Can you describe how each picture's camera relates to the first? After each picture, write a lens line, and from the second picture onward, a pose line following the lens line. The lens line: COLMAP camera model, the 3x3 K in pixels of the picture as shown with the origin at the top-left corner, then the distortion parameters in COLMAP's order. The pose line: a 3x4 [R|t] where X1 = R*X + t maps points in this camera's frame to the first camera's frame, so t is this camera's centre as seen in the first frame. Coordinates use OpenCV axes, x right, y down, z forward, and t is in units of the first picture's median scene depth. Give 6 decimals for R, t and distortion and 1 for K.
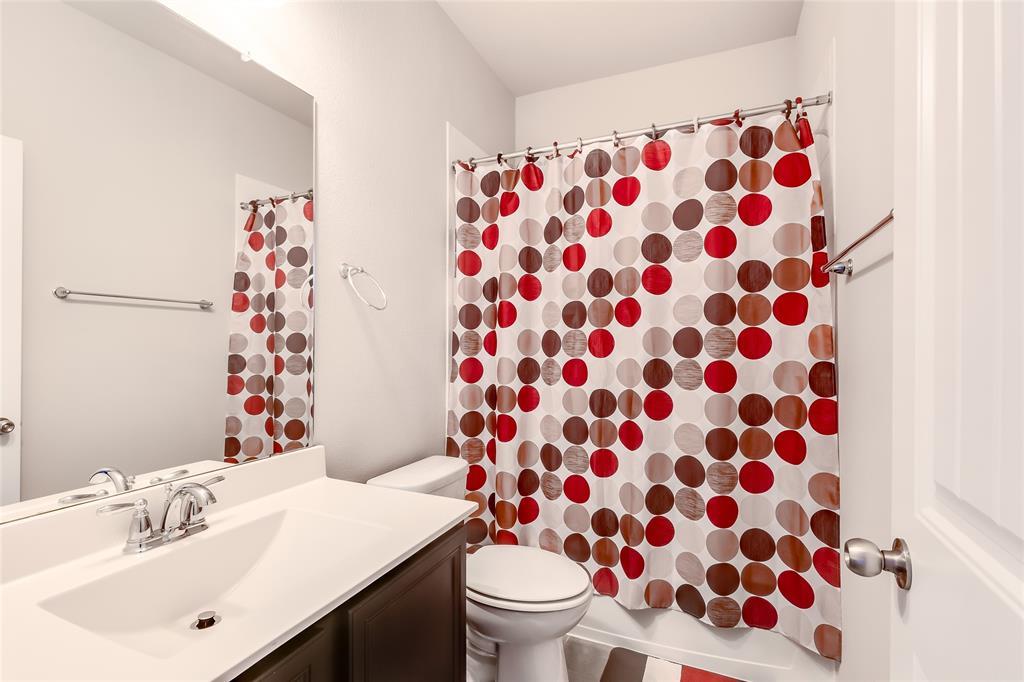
lens RADIAL K [[465.1, 0, 514.6], [0, 465.1, 347.3], [0, 0, 1]] dist [0.001089, 0.000090]
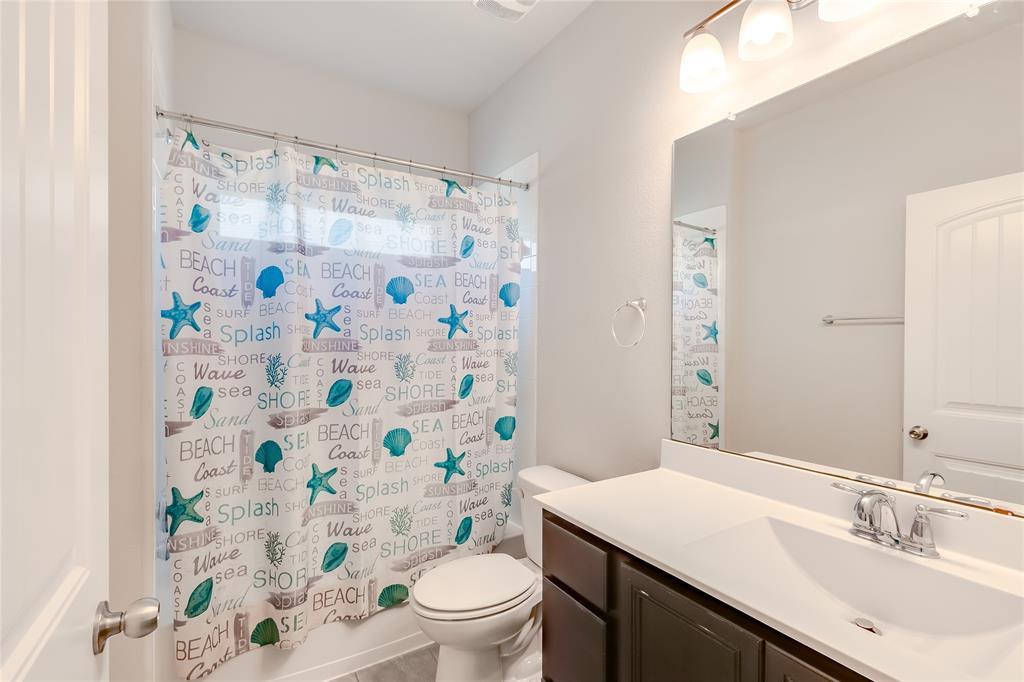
lens RADIAL K [[465.1, 0, 513.3], [0, 465.1, 340.7], [0, 0, 1]] dist [0.001089, 0.000090]
pose [[-0.551034, -0.004535, -0.834470, 0.624686], [0.000614, 0.999983, -0.005840, -0.022724], [0.834482, -0.003731, -0.551022, 0.981908]]
